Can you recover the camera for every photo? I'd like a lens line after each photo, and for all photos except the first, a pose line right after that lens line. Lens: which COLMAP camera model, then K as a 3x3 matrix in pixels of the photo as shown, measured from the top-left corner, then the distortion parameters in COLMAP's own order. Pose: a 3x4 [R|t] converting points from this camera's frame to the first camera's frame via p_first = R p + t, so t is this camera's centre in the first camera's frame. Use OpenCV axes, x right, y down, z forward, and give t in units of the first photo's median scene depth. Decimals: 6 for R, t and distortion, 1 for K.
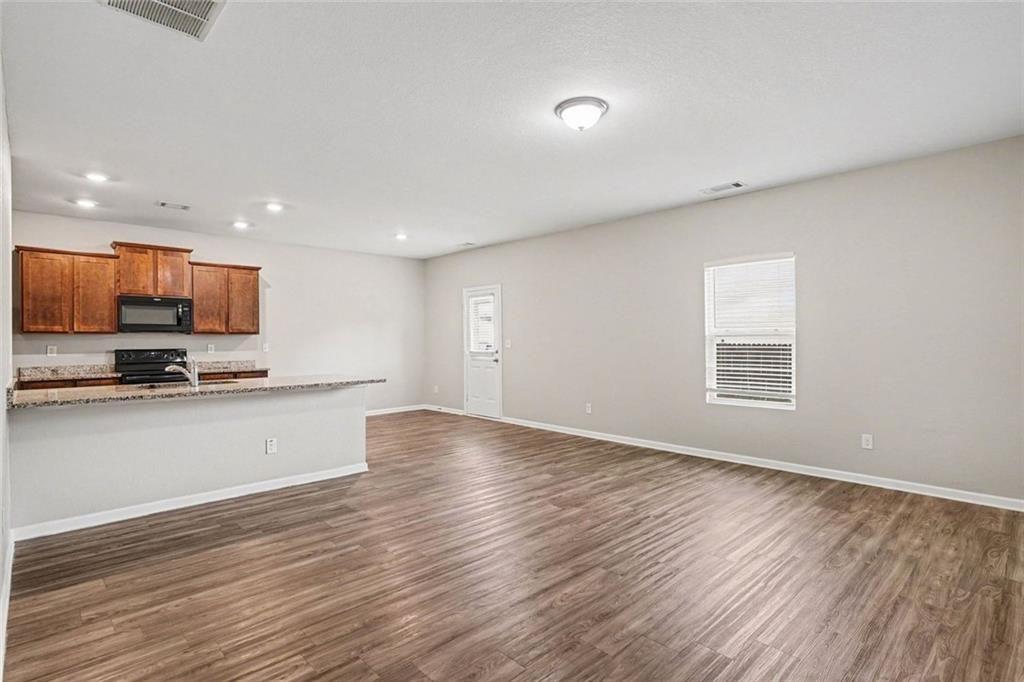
lens RADIAL K [[499.9, 0, 512.0], [0, 499.9, 341.0], [0, 0, 1]] dist [-0.027710, 0.010161]
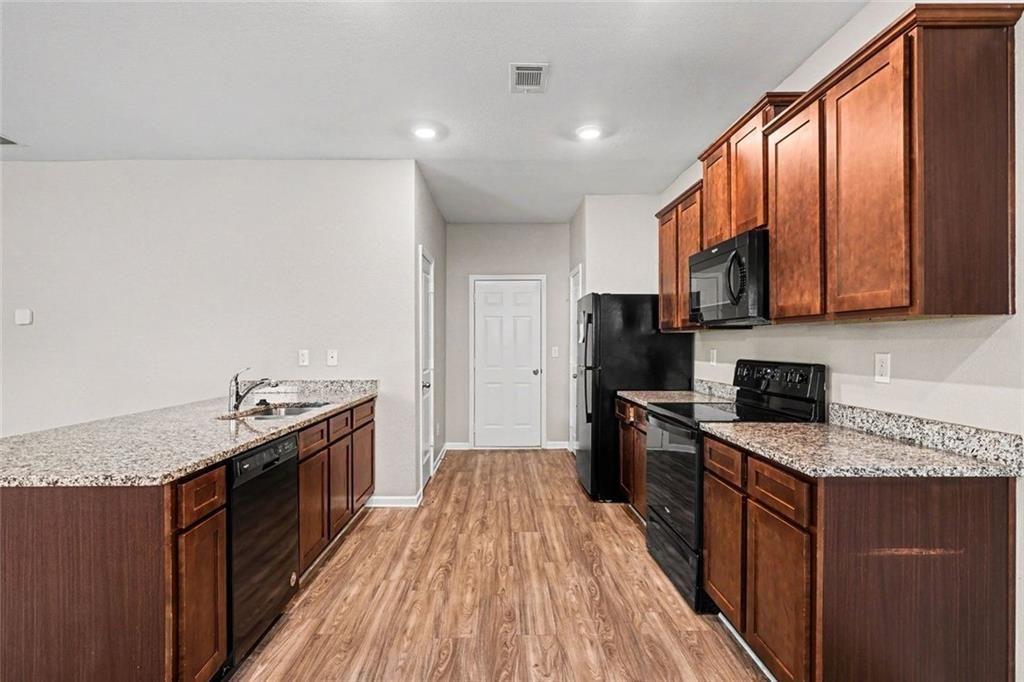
lens RADIAL K [[499.9, 0, 512.0], [0, 499.9, 341.0], [0, 0, 1]] dist [-0.027710, 0.010161]
pose [[-0.672127, 0.005264, -0.740417, -0.361263], [0.008241, 0.999966, -0.000371, -0.004640], [0.740390, -0.006351, -0.672148, 1.631987]]
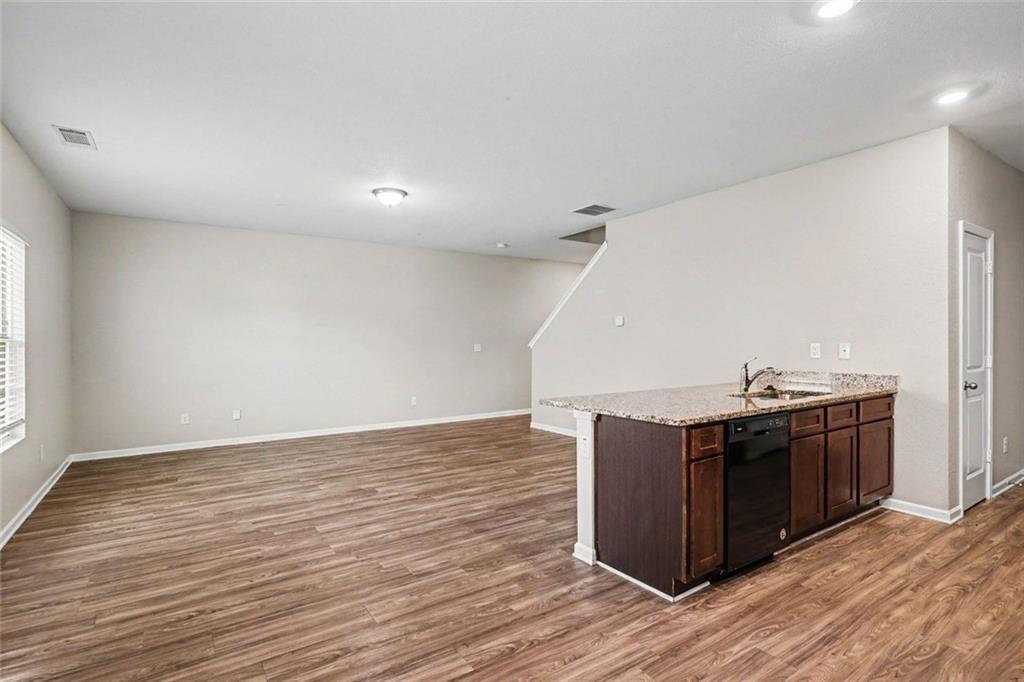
lens RADIAL K [[499.9, 0, 512.0], [0, 499.9, 341.0], [0, 0, 1]] dist [-0.027710, 0.010161]
pose [[-0.985941, 0.011629, 0.166688, -0.360724], [0.011915, 0.999929, 0.000717, -0.003896], [-0.166667, 0.002693, -0.986009, 1.829463]]
